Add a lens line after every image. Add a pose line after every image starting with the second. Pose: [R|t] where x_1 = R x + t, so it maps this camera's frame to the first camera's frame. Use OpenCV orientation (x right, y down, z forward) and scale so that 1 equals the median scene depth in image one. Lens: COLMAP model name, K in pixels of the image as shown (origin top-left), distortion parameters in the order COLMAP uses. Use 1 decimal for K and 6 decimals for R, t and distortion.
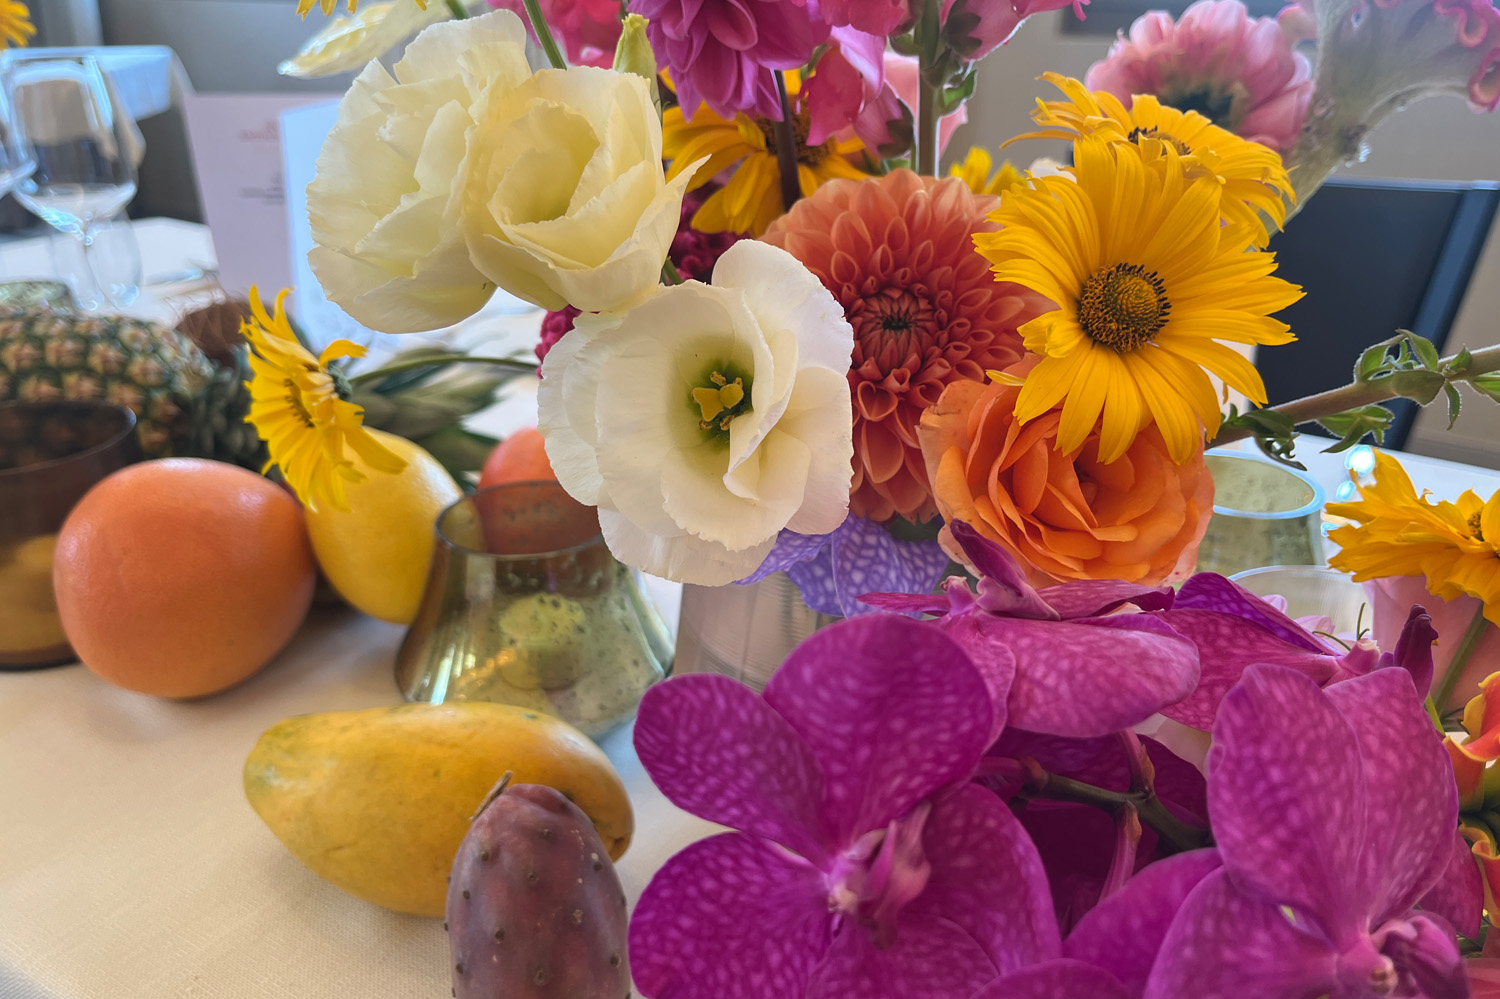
lens RADIAL K [[1190.5, 0, 748.4], [0, 1190.5, 503.4], [0, 0, 1]] dist [0.001169, -0.000197]
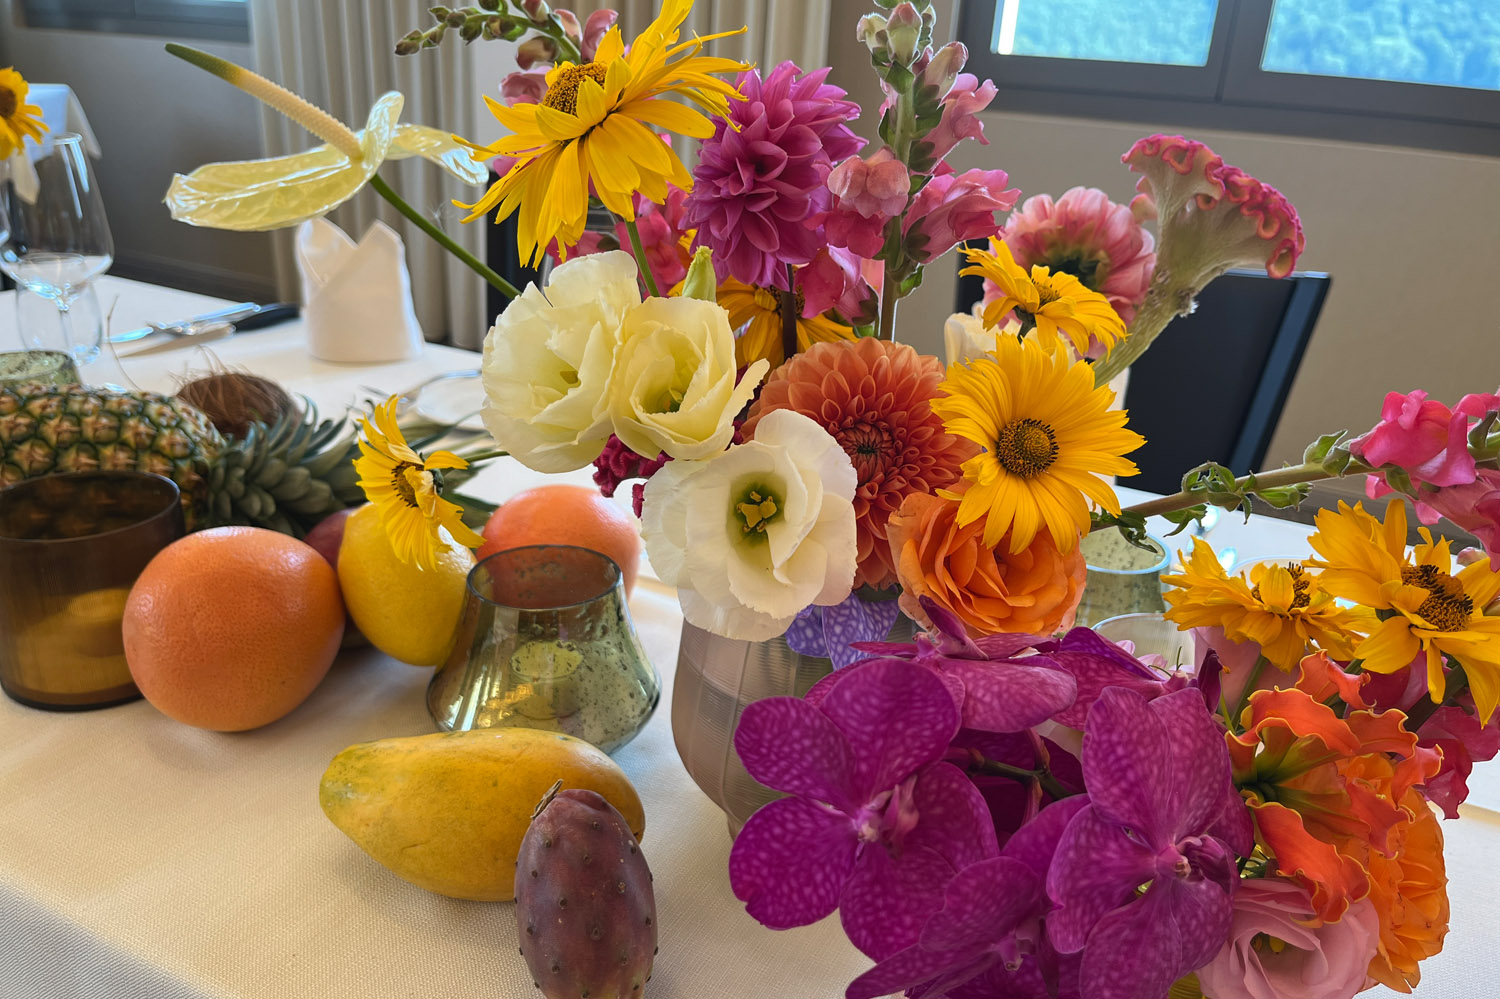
lens RADIAL K [[1190.5, 0, 748.4], [0, 1190.5, 503.4], [0, 0, 1]] dist [0.001169, -0.000197]
pose [[0.995701, 0.001873, 0.092611, -0.217517], [0.000826, 0.999576, -0.029097, -0.068702], [-0.092626, 0.029049, 0.995277, -0.581248]]
